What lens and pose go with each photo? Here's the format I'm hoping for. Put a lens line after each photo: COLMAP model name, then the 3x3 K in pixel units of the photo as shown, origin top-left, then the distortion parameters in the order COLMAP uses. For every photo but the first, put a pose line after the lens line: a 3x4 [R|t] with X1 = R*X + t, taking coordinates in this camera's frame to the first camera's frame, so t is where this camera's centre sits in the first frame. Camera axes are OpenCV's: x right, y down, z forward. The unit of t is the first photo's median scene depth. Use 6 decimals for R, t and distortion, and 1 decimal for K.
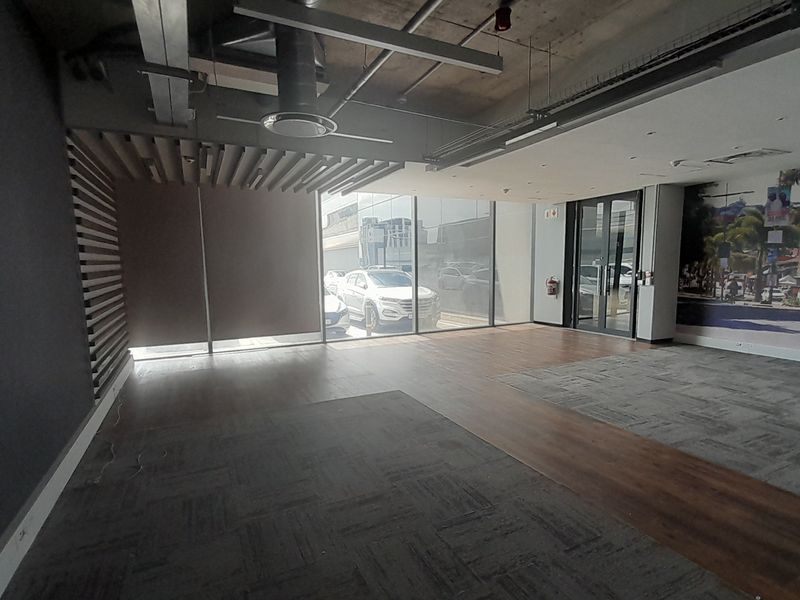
lens RADIAL K [[427.2, 0, 396.3], [0, 427.2, 314.5], [0, 0, 1]] dist [0.018952, -0.014438]
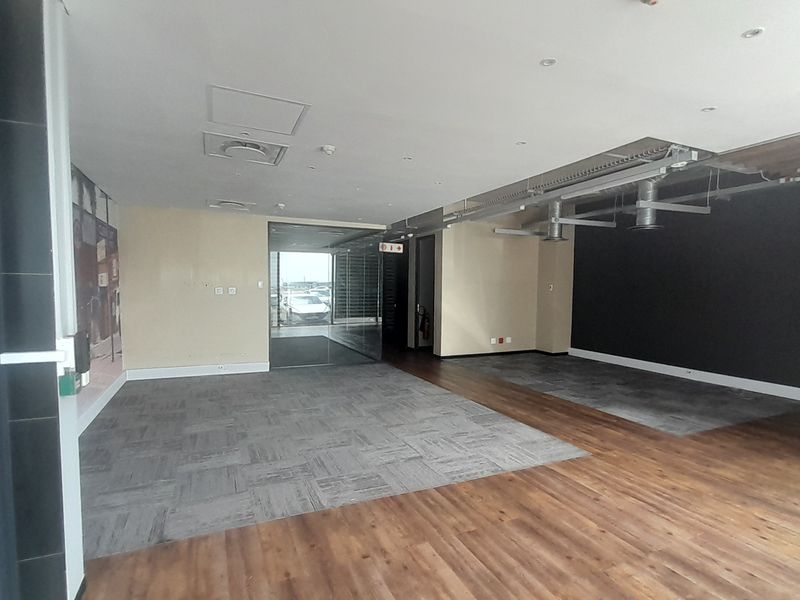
lens RADIAL K [[427.2, 0, 398.8], [0, 427.2, 310.6], [0, 0, 1]] dist [0.018952, -0.014438]
pose [[-0.999881, 0.002684, 0.015188, 0.442217], [0.005223, 0.985479, 0.169715, -0.181101], [-0.014512, 0.169775, -0.985376, 1.433354]]
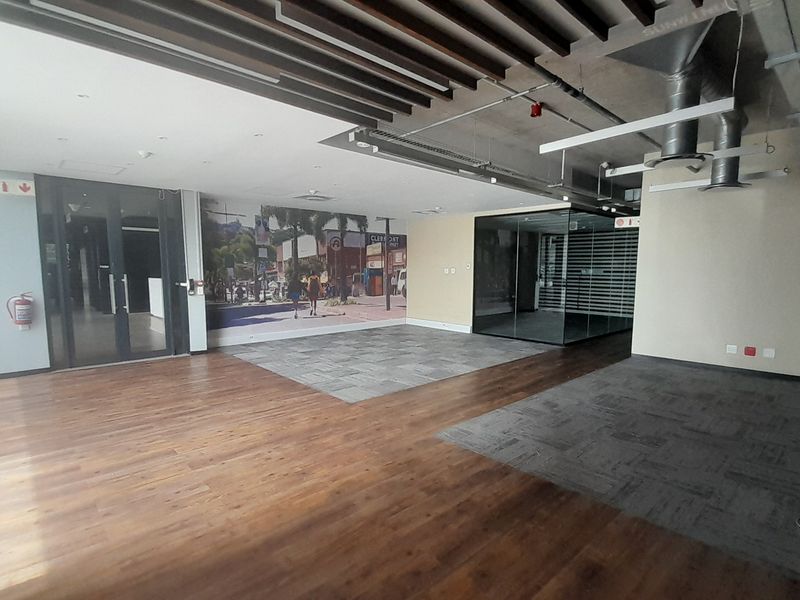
lens RADIAL K [[427.2, 0, 400.9], [0, 427.2, 311.8], [0, 0, 1]] dist [0.018952, -0.014438]
pose [[-0.295812, -0.086059, 0.951362, -0.535294], [0.111985, 0.985942, 0.124007, -0.112942], [-0.948659, 0.143221, -0.282016, 0.969251]]
